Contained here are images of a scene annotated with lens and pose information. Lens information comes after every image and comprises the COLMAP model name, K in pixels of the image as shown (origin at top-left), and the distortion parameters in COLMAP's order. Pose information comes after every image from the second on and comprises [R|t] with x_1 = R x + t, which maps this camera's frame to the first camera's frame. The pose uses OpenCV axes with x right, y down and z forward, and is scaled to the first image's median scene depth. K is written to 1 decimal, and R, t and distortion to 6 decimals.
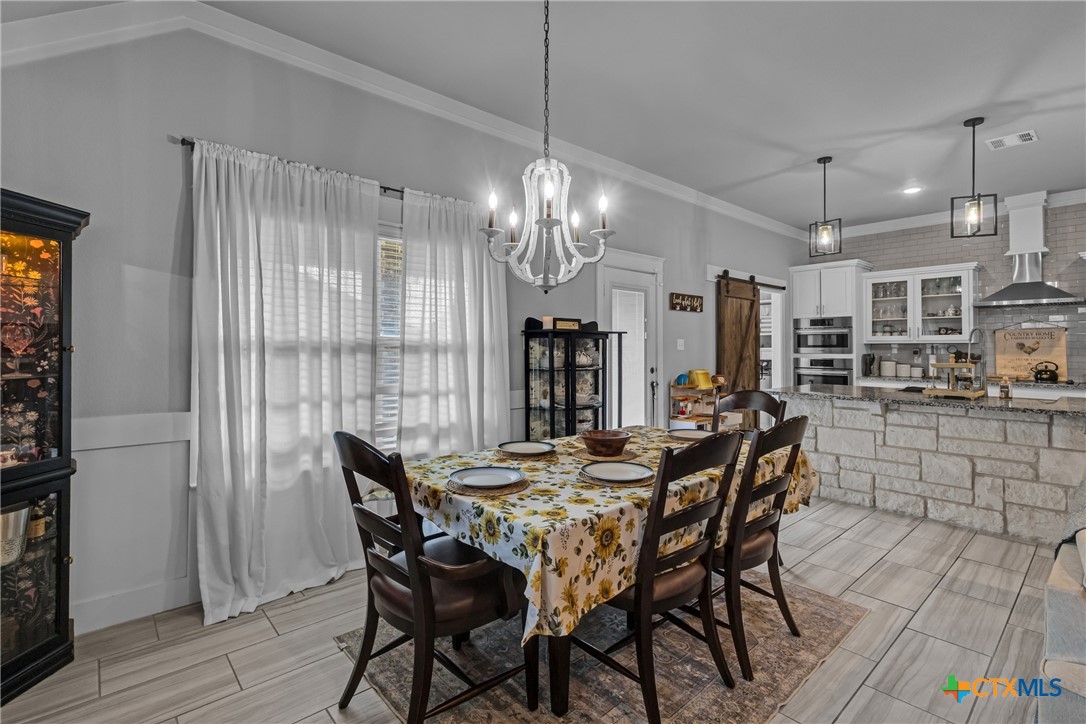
lens RADIAL K [[506.1, 0, 539.2], [0, 506.1, 340.8], [0, 0, 1]] dist [0.001334, 0.002149]
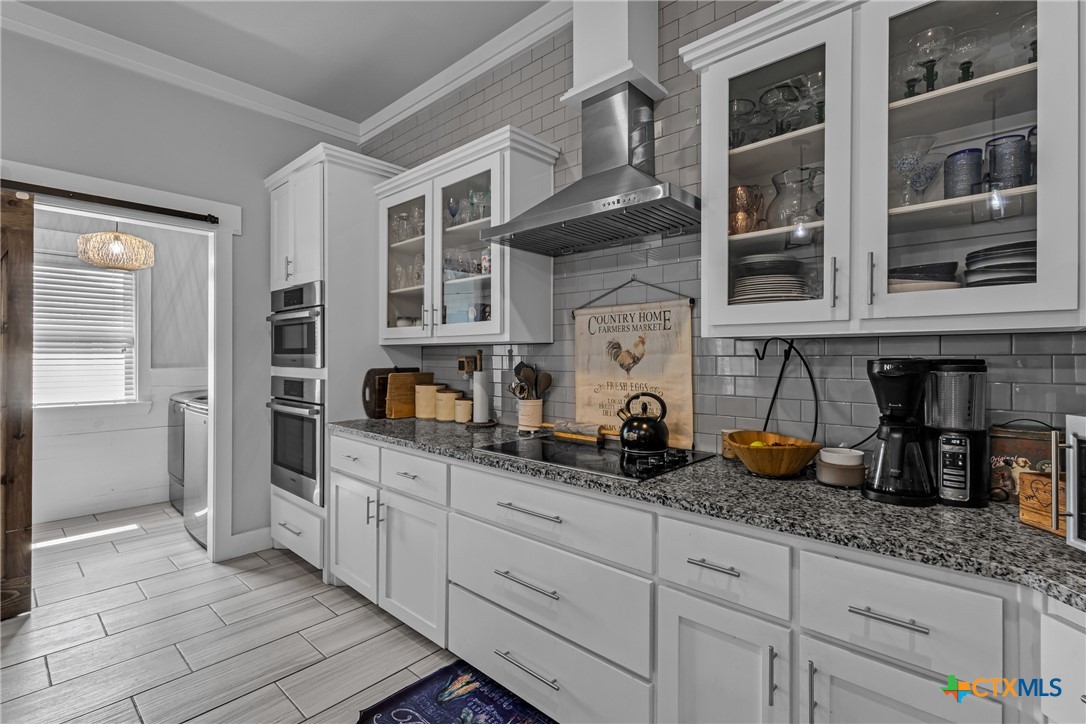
lens RADIAL K [[506.1, 0, 540.3], [0, 506.1, 356.8], [0, 0, 1]] dist [0.001334, 0.002149]
pose [[0.995027, 0.002106, 0.099586, 0.946868], [-0.003568, 0.999888, 0.014507, 0.011294], [-0.099544, -0.014790, 0.994923, 0.694591]]
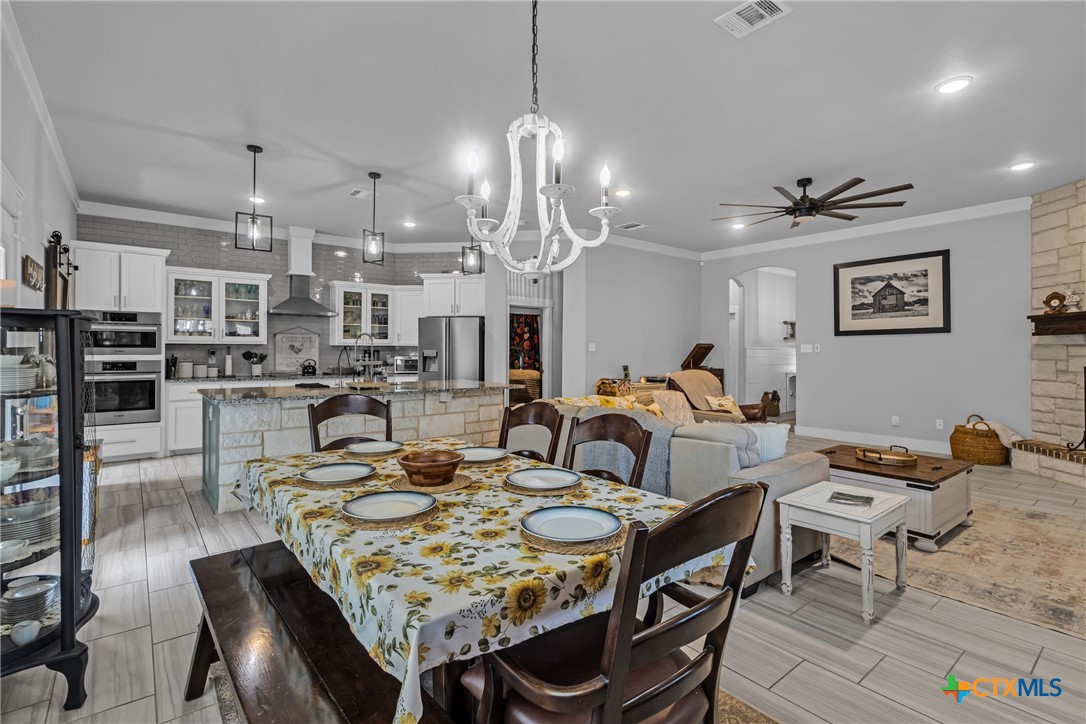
lens RADIAL K [[506.1, 0, 541.8], [0, 506.1, 349.6], [0, 0, 1]] dist [0.001334, 0.002149]
pose [[0.051675, 0.001140, 0.998663, -0.298672], [-0.019264, 0.999814, -0.000144, 0.004838], [-0.998478, -0.019231, 0.051687, 0.352729]]
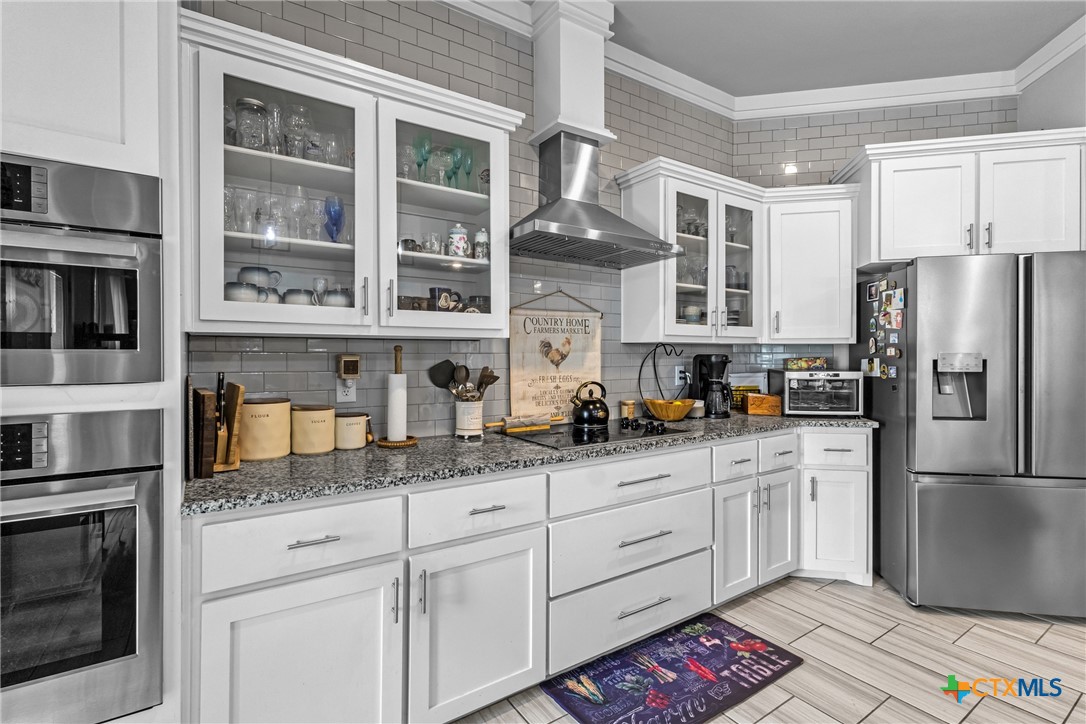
lens RADIAL K [[506.1, 0, 546.0], [0, 506.1, 357.3], [0, 0, 1]] dist [0.001334, 0.002149]
pose [[0.133116, -0.005172, 0.991087, 0.565676], [-0.011881, 0.999906, 0.006814, 0.016773], [-0.991029, -0.012683, 0.133042, 1.042070]]
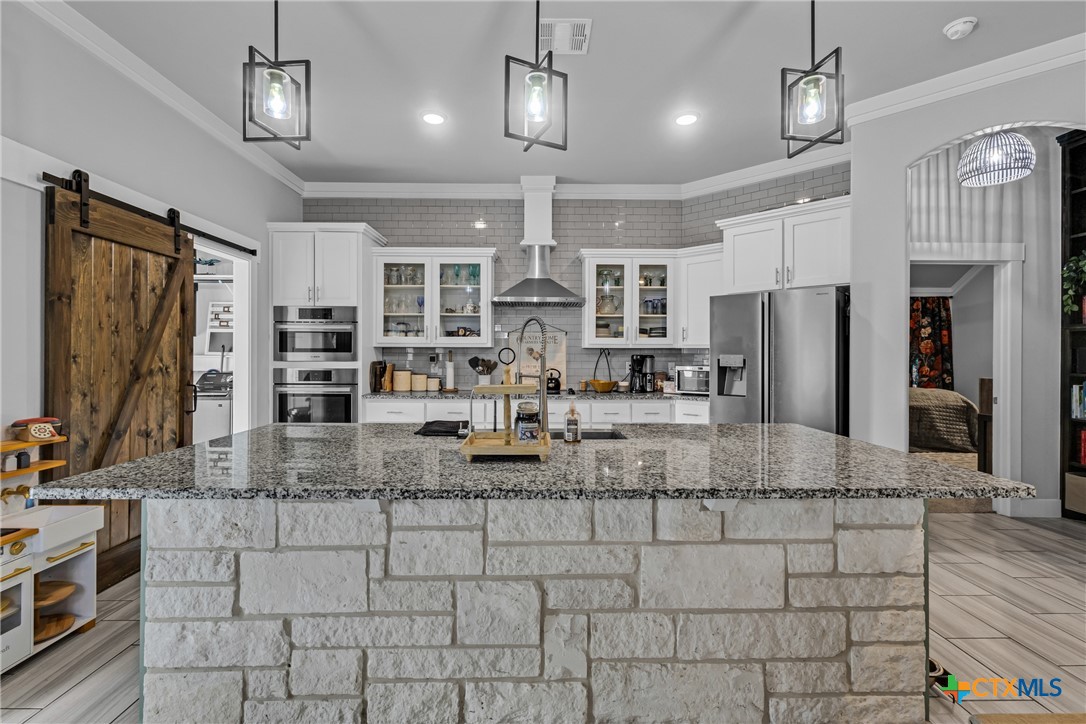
lens RADIAL K [[506.1, 0, 543.1], [0, 506.1, 354.1], [0, 0, 1]] dist [0.001334, 0.002149]
pose [[0.645701, 0.001535, 0.763588, 0.324529], [-0.013722, 0.999860, 0.009593, 0.007300], [-0.763467, -0.016673, 0.645632, 0.461261]]
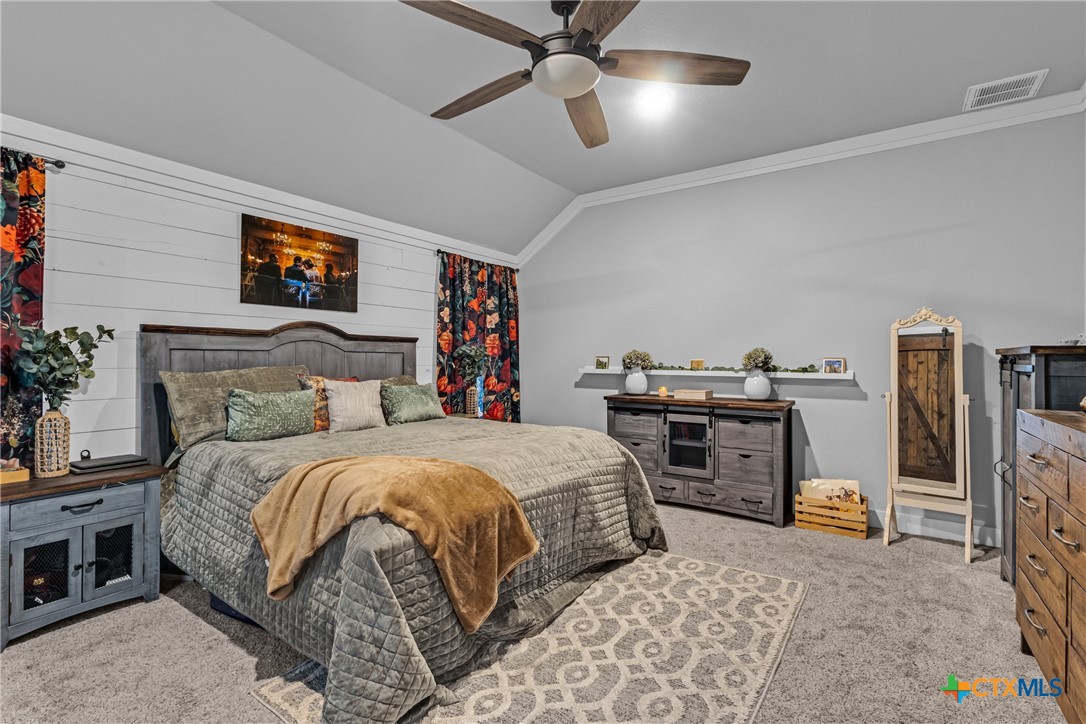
lens RADIAL K [[506.1, 0, 538.6], [0, 506.1, 364.3], [0, 0, 1]] dist [0.001334, 0.002149]
pose [[-0.232049, -0.010877, 0.972643, 1.394537], [-0.023359, 0.999711, 0.005607, 0.013644], [-0.972424, -0.021419, -0.232236, 0.723240]]
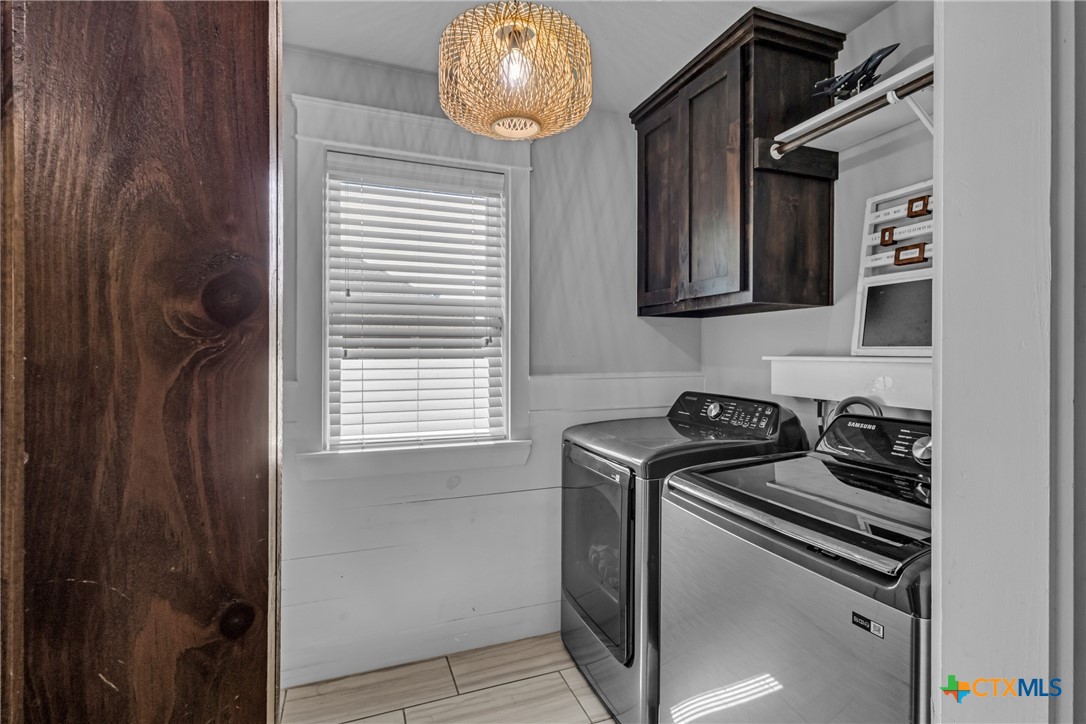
lens RADIAL K [[506.1, 0, 566.5], [0, 506.1, 358.0], [0, 0, 1]] dist [0.001334, 0.002149]
pose [[0.947891, 0.001480, -0.318591, 0.565953], [0.005282, 0.999779, 0.020360, 0.020849], [0.318550, -0.020981, 0.947674, 1.181642]]
